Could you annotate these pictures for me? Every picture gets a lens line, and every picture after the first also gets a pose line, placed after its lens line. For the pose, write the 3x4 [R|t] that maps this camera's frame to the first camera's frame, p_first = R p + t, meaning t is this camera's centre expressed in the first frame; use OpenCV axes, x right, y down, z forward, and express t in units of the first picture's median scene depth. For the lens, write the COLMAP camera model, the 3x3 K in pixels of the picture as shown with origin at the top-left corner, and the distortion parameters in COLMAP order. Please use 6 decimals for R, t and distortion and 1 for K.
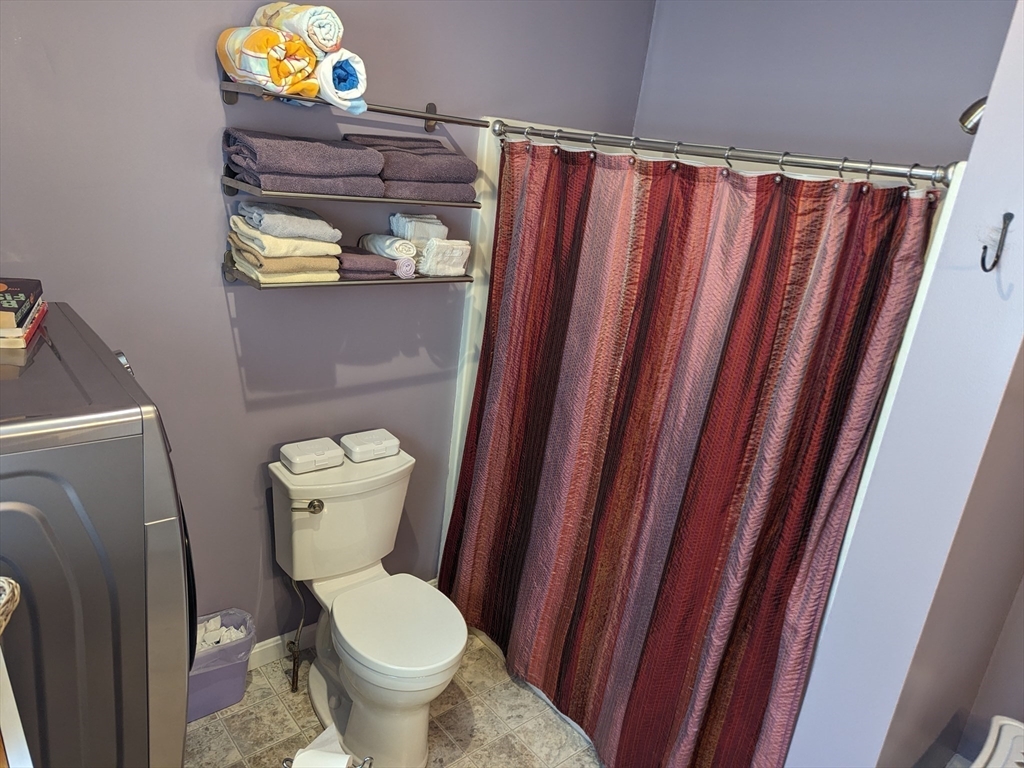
lens RADIAL K [[710.2, 0, 509.3], [0, 710.2, 364.8], [0, 0, 1]] dist [0.061864, -0.090890]
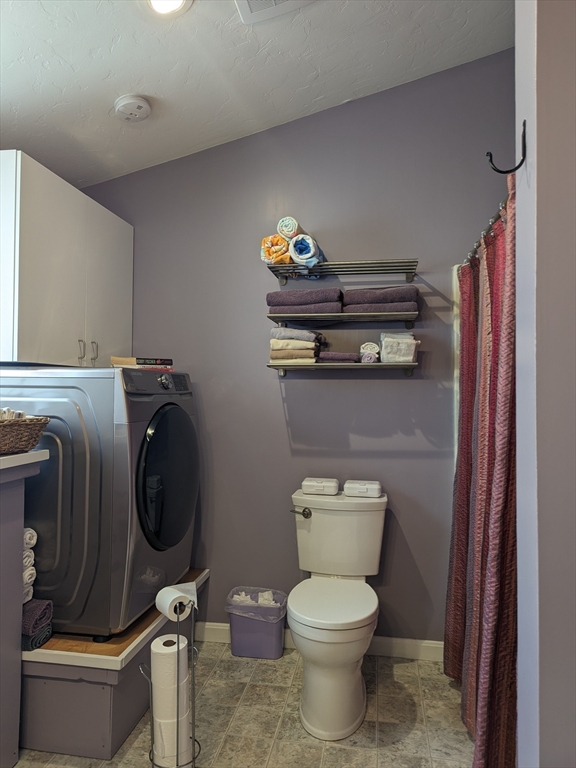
lens RADIAL K [[534.0, 0, 288.0], [0, 534.0, 384.0], [0, 0, 1]] dist [0.069771, -0.056658]
pose [[0.638948, -0.130786, -0.758050, 0.613727], [-0.158287, 0.942000, -0.295940, 0.285276], [0.752789, 0.309080, 0.581188, 0.214653]]
